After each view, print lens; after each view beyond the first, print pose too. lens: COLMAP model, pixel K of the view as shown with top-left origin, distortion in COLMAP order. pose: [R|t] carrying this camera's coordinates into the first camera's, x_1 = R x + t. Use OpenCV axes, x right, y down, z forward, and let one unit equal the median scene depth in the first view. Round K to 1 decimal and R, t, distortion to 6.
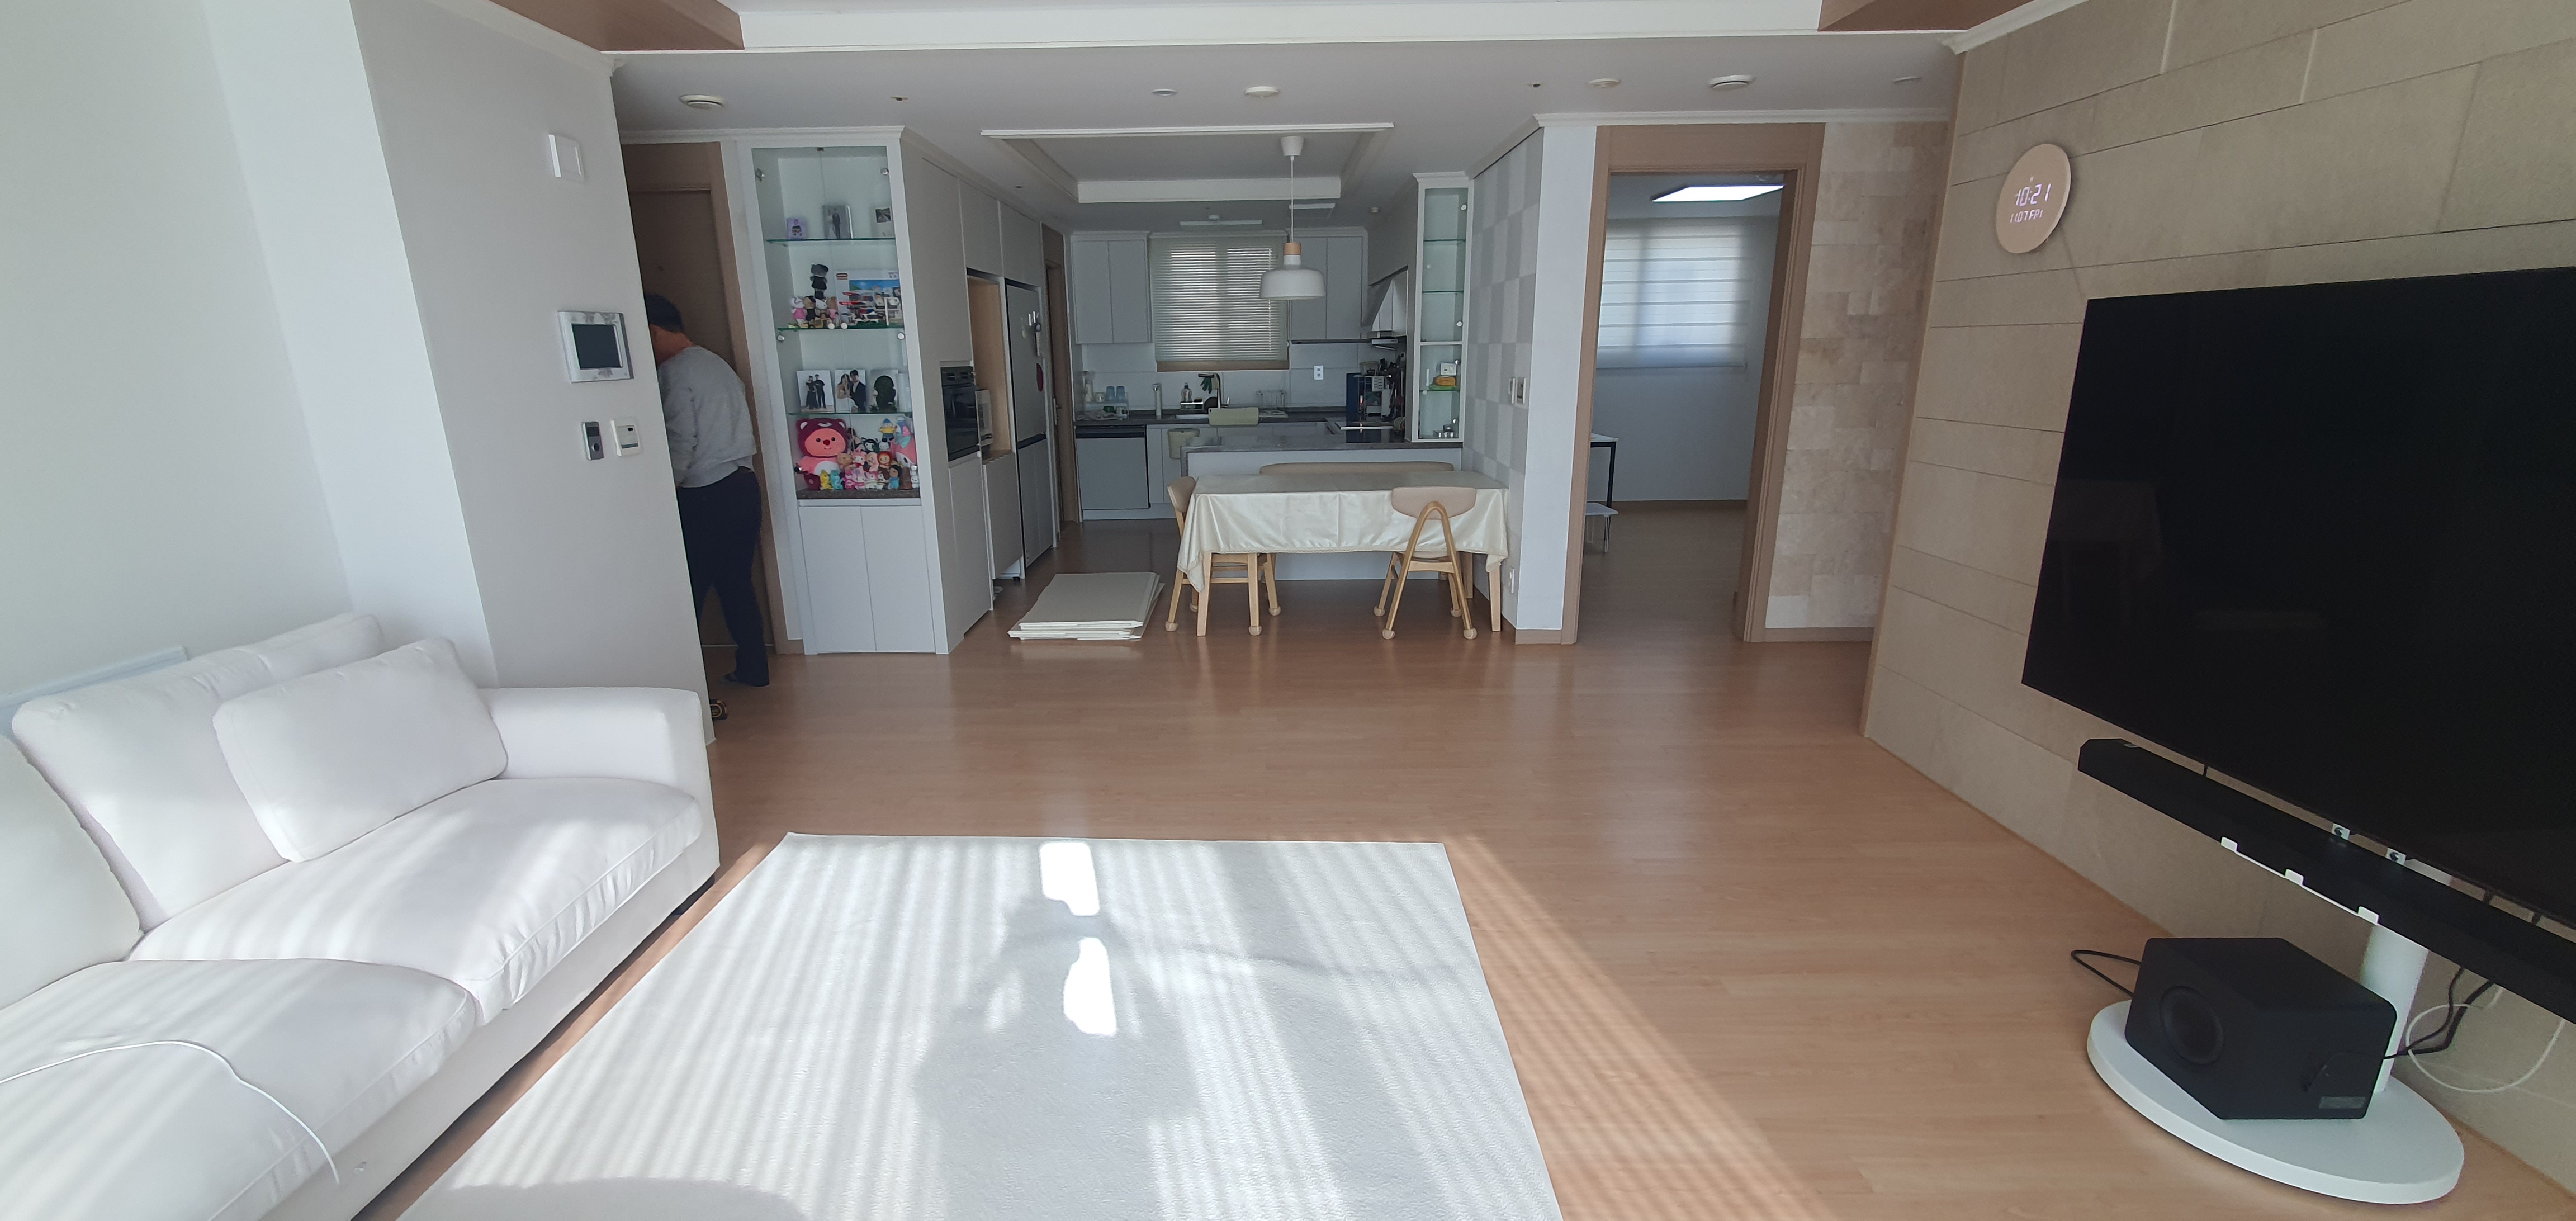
lens RADIAL K [[1040.0, 0, 1270.7], [0, 1040.0, 617.9], [0, 0, 1]] dist [-0.005792, -0.000739]
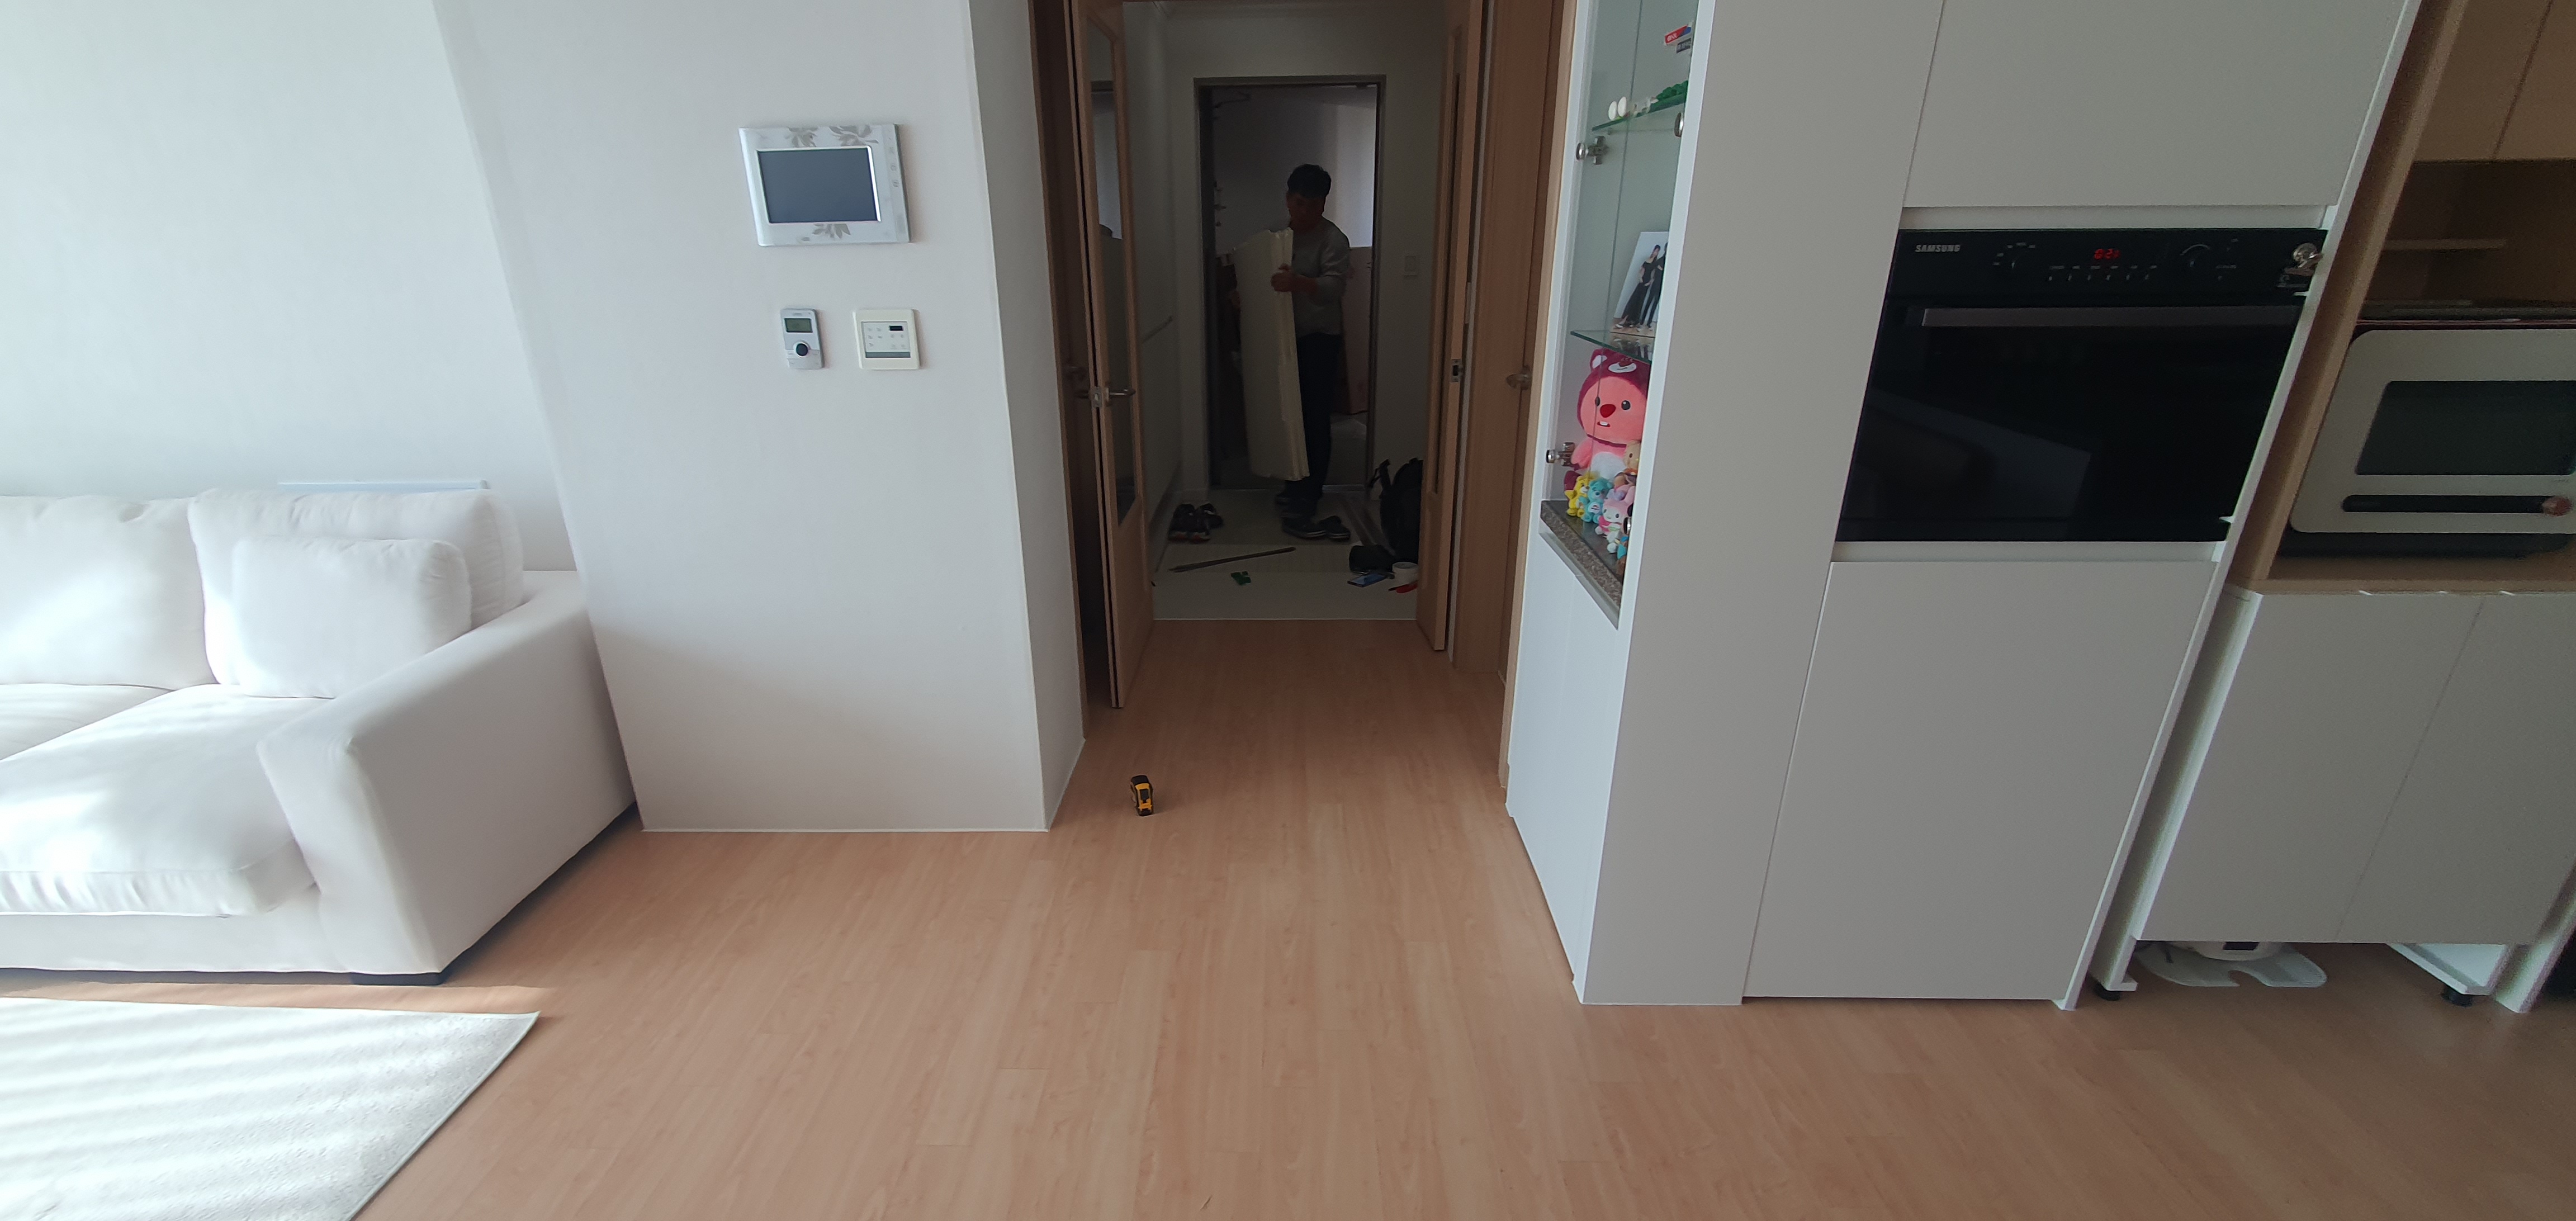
lens RADIAL K [[1040.0, 0, 1269.3], [0, 1040.0, 626.0], [0, 0, 1]] dist [-0.005792, -0.000739]
pose [[-0.034050, 0.359491, -0.932527, 0.008527], [-0.239795, 0.902874, 0.356815, -0.317274], [0.970226, 0.235765, 0.055461, 1.316096]]
